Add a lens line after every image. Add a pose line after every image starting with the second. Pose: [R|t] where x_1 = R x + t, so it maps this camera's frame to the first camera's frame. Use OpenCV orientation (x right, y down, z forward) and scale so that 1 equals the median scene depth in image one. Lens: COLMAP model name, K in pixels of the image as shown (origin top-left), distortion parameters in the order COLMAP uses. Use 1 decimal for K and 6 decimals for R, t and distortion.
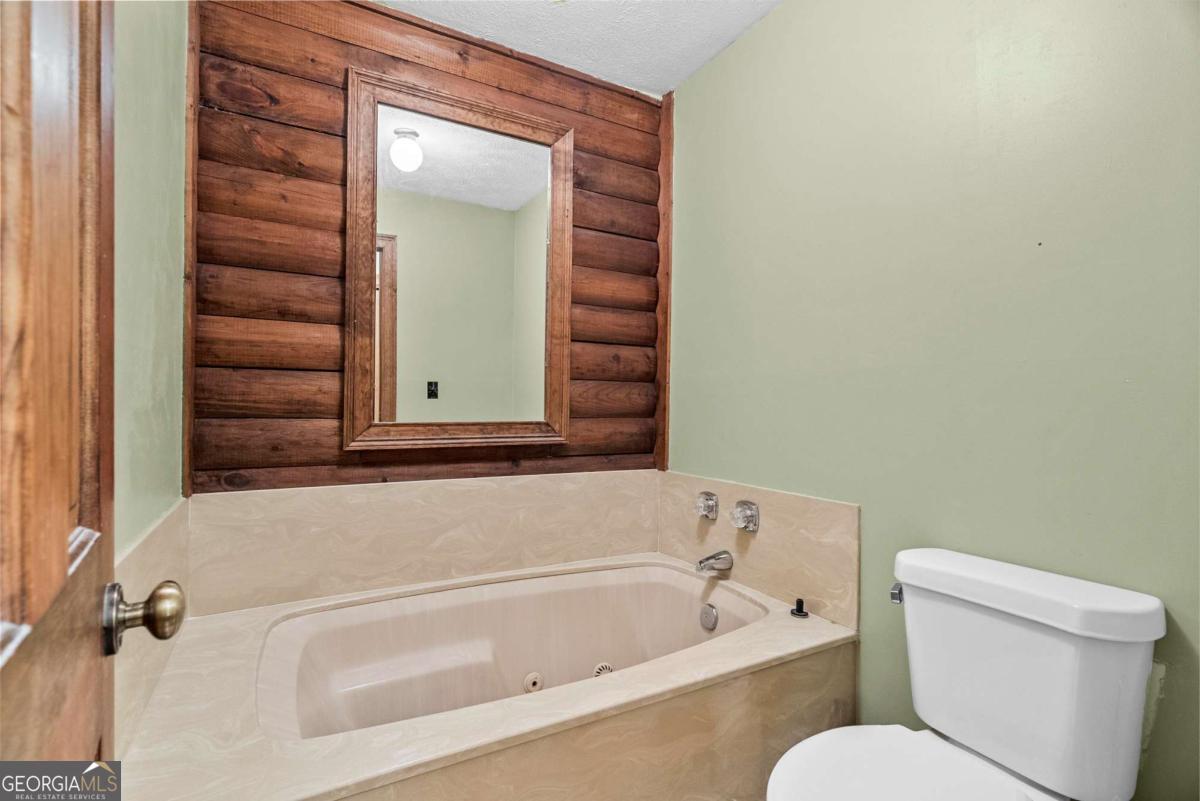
lens RADIAL K [[548.3, 0, 598.1], [0, 548.3, 402.4], [0, 0, 1]] dist [-0.001652, 0.001198]
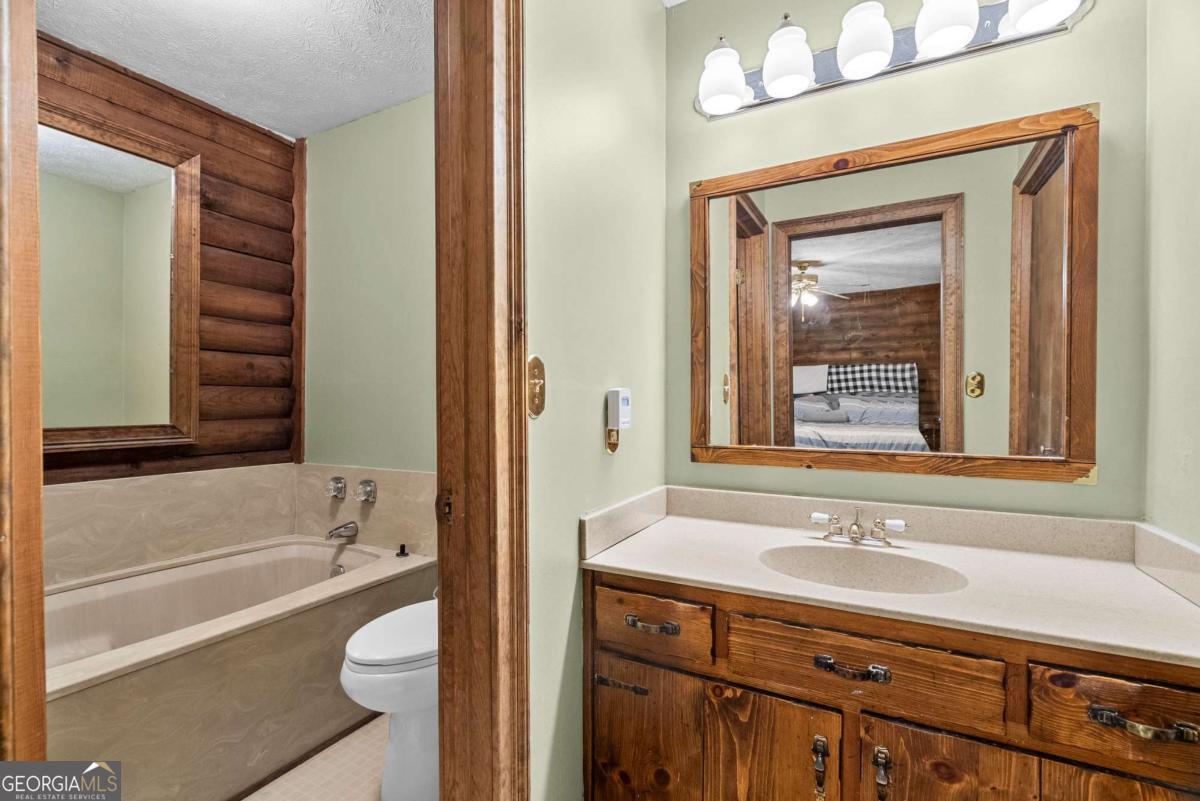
lens RADIAL K [[548.3, 0, 600.4], [0, 548.3, 402.2], [0, 0, 1]] dist [-0.001652, 0.001198]
pose [[0.839079, -0.010470, 0.543908, 0.025357], [0.009231, 0.999945, 0.005008, -0.006009], [-0.543931, 0.000818, 0.839130, -0.348097]]
